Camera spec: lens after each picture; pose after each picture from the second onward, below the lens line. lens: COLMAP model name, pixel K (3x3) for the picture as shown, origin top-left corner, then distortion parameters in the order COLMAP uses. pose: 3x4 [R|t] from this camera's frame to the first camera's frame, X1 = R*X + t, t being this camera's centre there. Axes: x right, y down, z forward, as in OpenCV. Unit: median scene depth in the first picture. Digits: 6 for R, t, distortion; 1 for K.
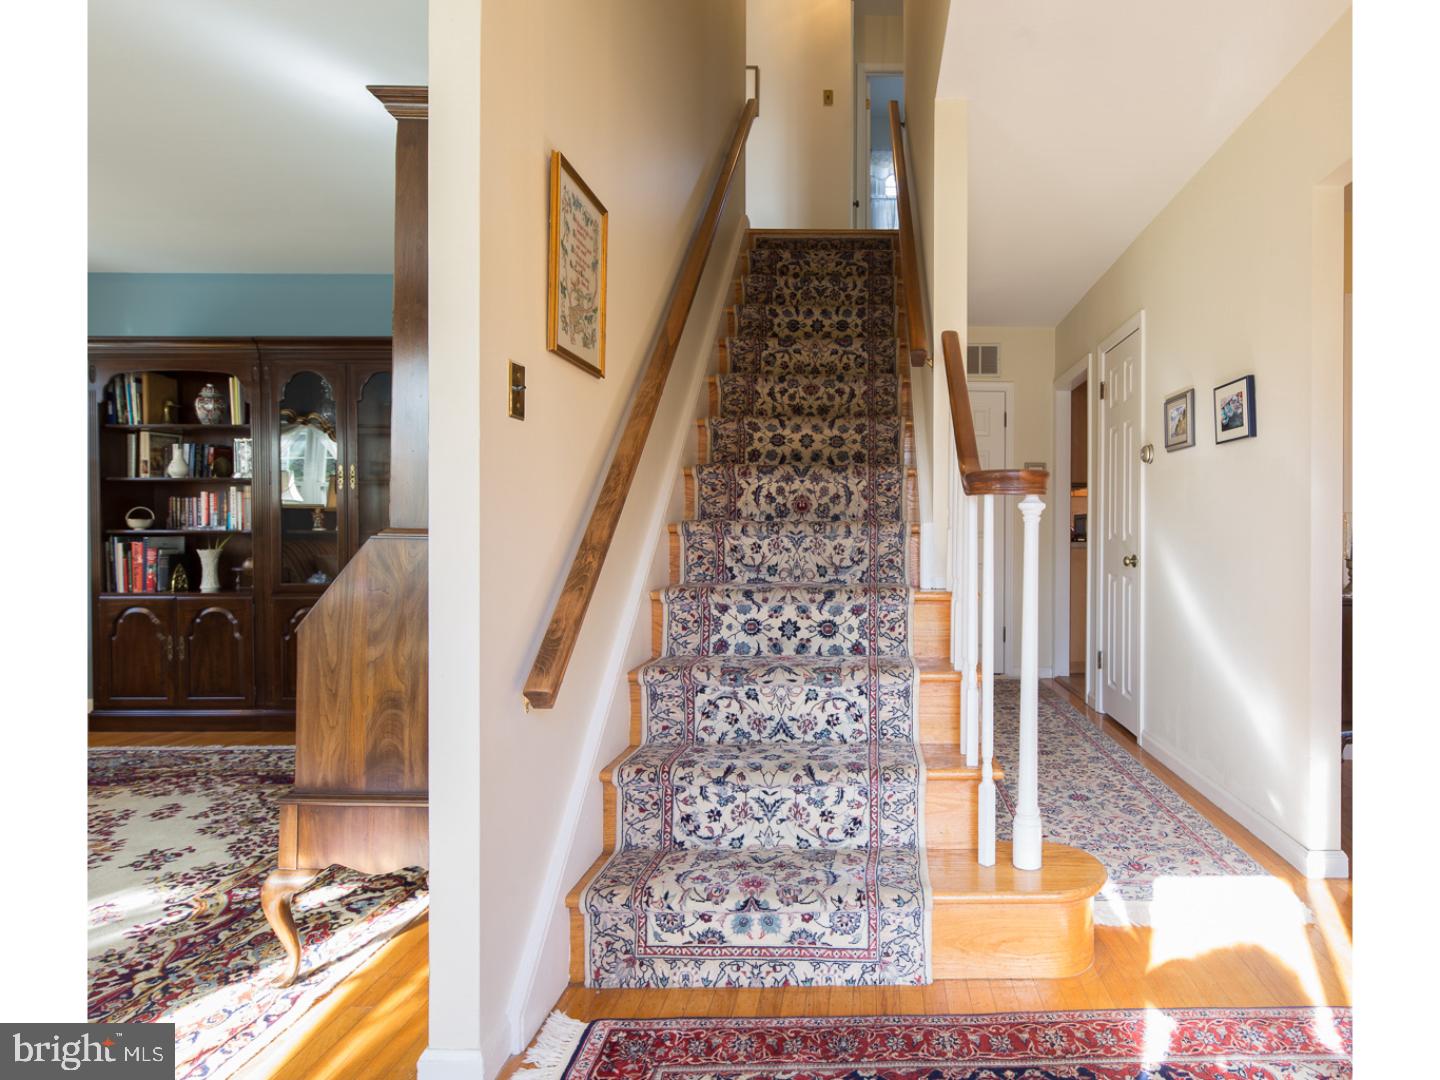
lens RADIAL K [[810.3, 0, 720.0], [0, 810.3, 540.0], [0, 0, 1]] dist [-0.007618, -0.001552]
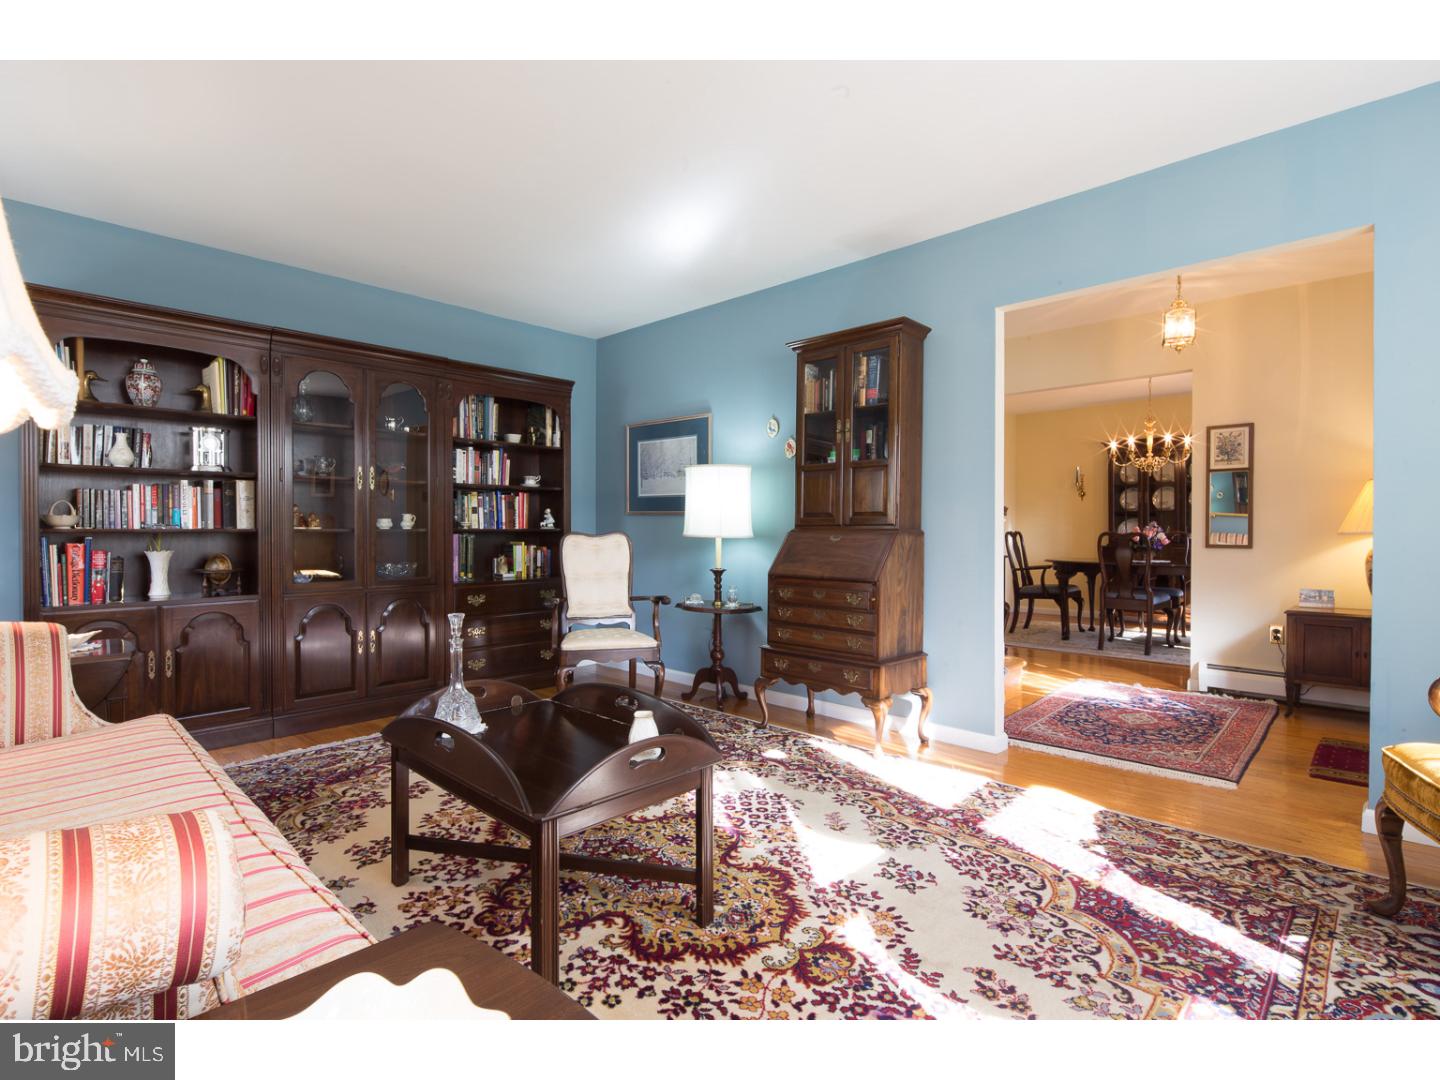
lens RADIAL K [[703.2, 0, 720.0], [0, 703.2, 540.0], [0, 0, 1]] dist [-0.000681, -0.000203]
pose [[0.690351, -0.012901, 0.723359, -0.785926], [0.012069, 0.999907, 0.006315, 0.002431], [-0.723374, 0.004371, 0.690443, 0.037520]]
